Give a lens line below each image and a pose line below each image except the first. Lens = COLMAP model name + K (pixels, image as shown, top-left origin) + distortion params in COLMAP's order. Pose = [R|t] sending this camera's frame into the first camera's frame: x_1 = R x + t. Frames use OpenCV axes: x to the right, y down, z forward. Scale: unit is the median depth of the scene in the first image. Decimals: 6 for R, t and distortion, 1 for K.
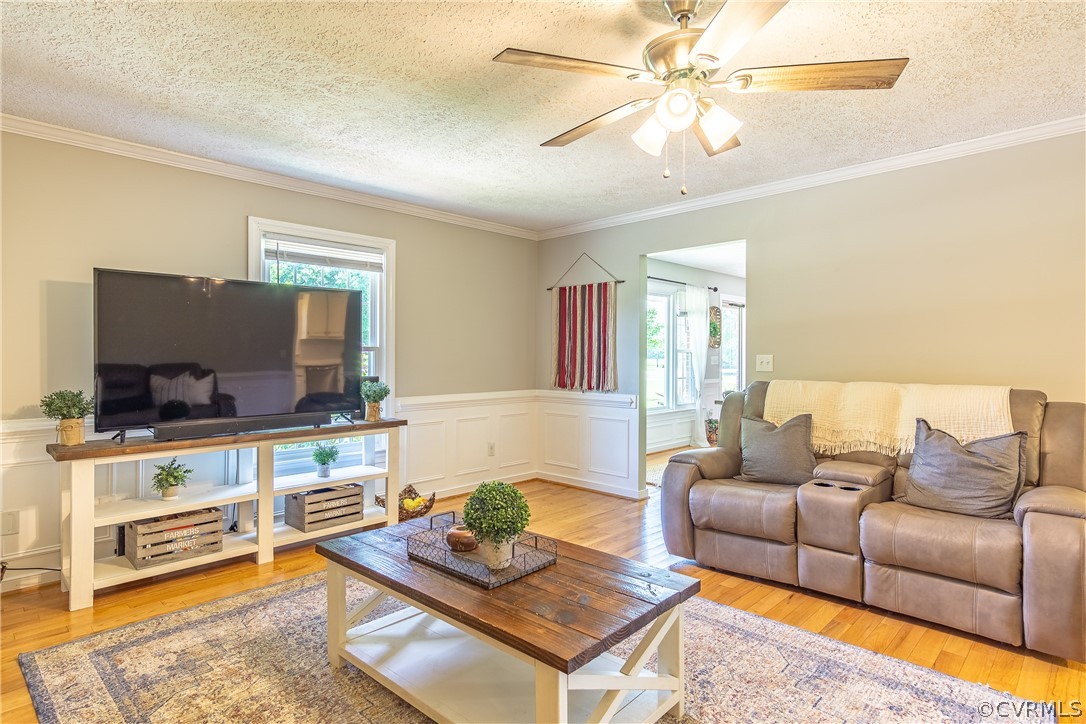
lens RADIAL K [[581.0, 0, 545.0], [0, 581.0, 353.1], [0, 0, 1]] dist [0.003415, -0.000123]
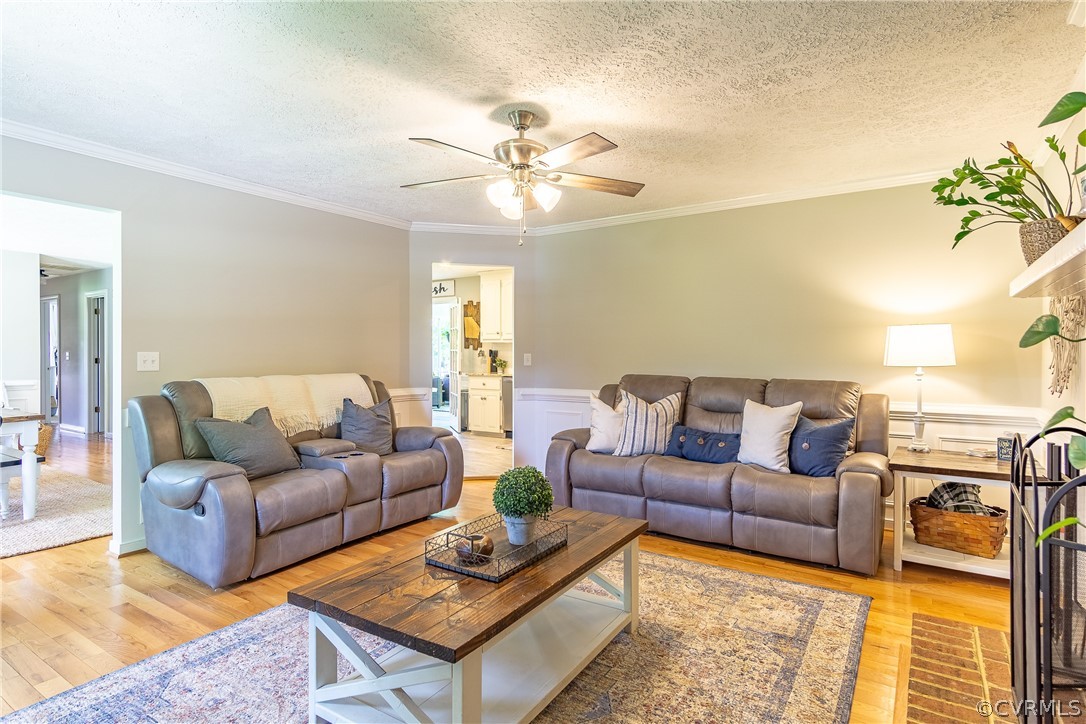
lens RADIAL K [[581.0, 0, 545.0], [0, 581.0, 353.1], [0, 0, 1]] dist [0.003415, -0.000123]
pose [[-0.186518, -0.001125, 0.982451, -0.924849], [-0.003880, 0.999992, 0.000409, 0.002678], [-0.982444, -0.003735, -0.186521, 0.908331]]
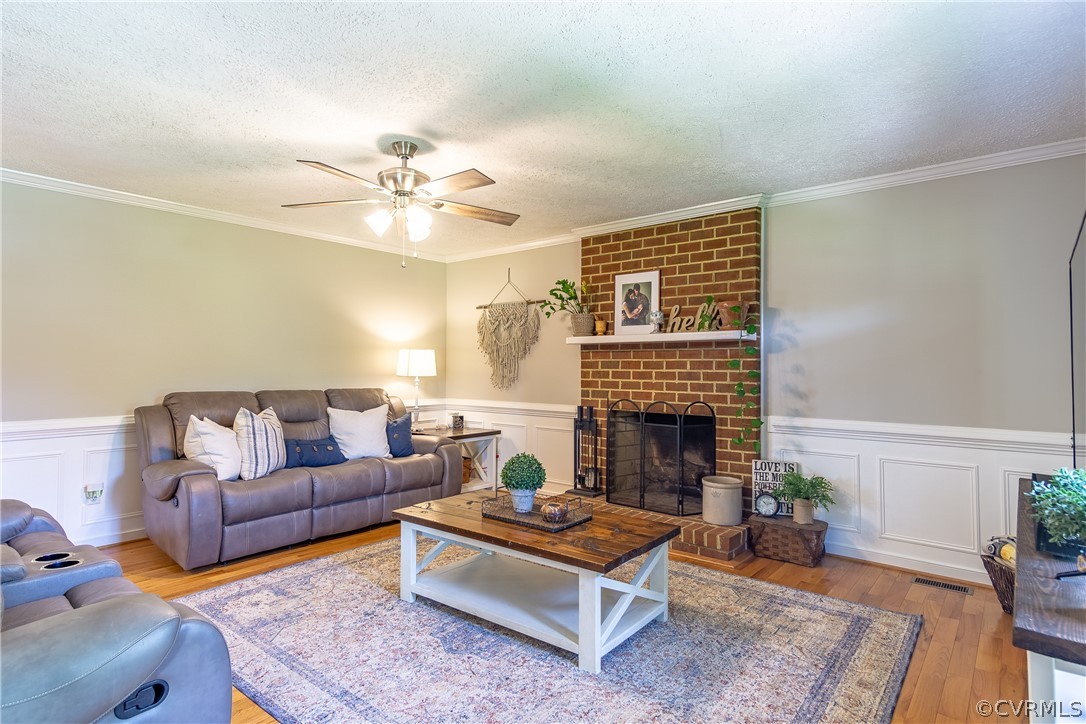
lens RADIAL K [[581.0, 0, 545.0], [0, 581.0, 353.1], [0, 0, 1]] dist [0.003415, -0.000123]
pose [[-0.996519, -0.005687, -0.083173, -0.010363], [-0.003539, 0.999657, -0.025949, 0.002115], [0.083292, -0.025565, -0.996197, 1.943999]]
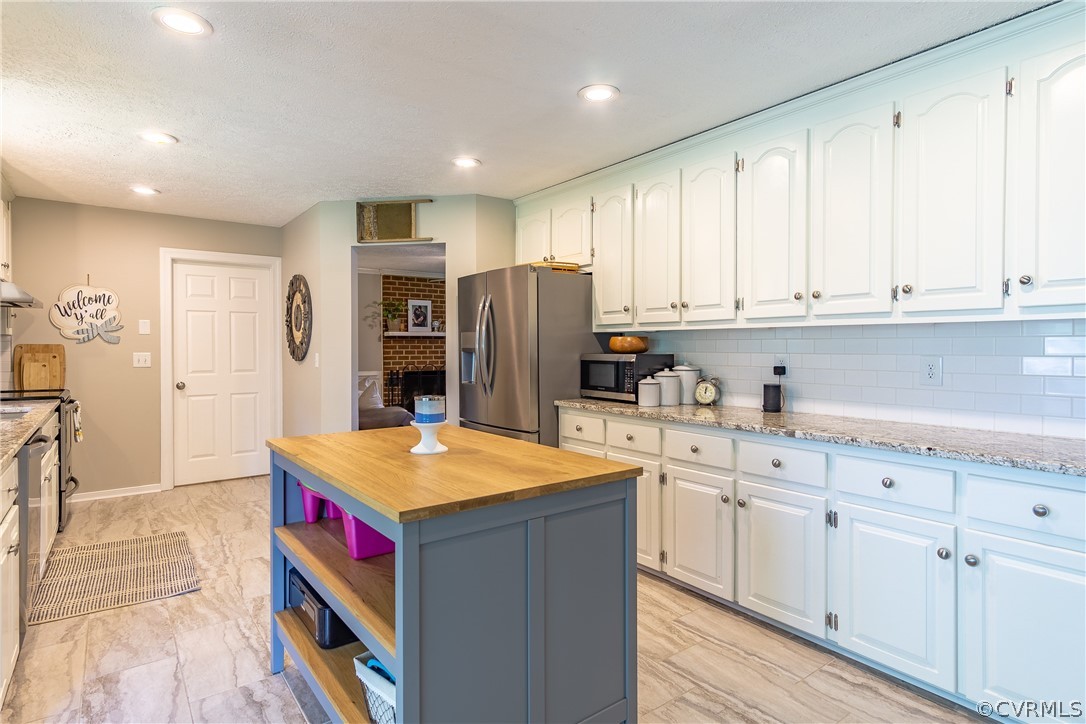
lens RADIAL K [[581.0, 0, 545.0], [0, 581.0, 353.1], [0, 0, 1]] dist [0.003415, -0.000123]
pose [[-0.151000, 0.012332, -0.988457, 2.884876], [0.001961, 0.999924, 0.012175, -0.014417], [0.988532, -0.000100, -0.151012, 1.466786]]
